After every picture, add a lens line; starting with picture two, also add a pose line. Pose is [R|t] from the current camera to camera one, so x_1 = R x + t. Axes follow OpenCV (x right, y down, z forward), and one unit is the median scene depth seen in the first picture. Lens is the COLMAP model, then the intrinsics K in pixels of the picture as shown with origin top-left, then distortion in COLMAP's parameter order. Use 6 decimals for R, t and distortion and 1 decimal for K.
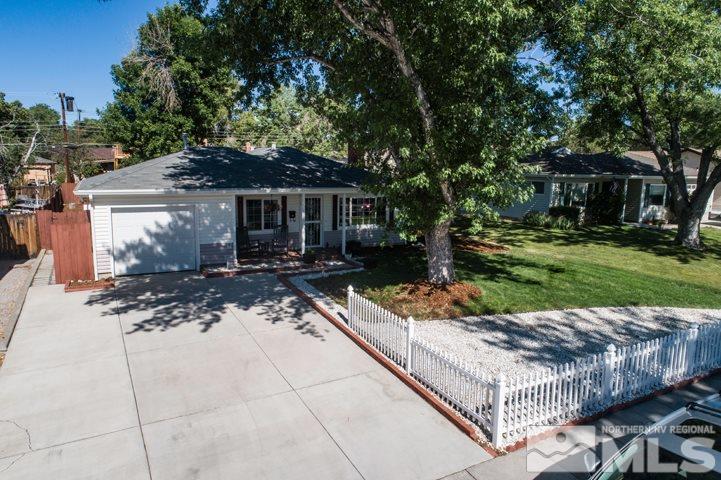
lens RADIAL K [[448.4, 0, 360.5], [0, 448.4, 240.0], [0, 0, 1]] dist [-0.018971, 0.001271]
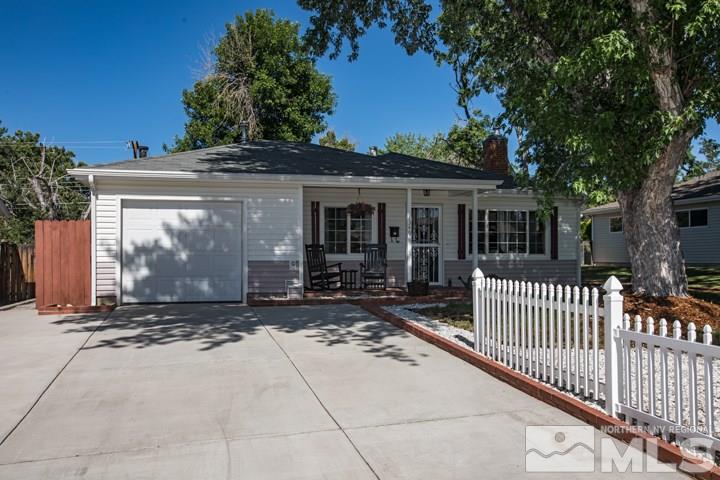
lens RADIAL K [[612.2, 0, 360.0], [0, 612.2, 240.0], [0, 0, 1]] dist [0.011181, 0.010981]
pose [[0.972657, -0.021193, -0.231275, 0.006212], [-0.012497, 0.989609, -0.143243, 0.109862], [0.231908, 0.142217, 0.962285, 0.183083]]
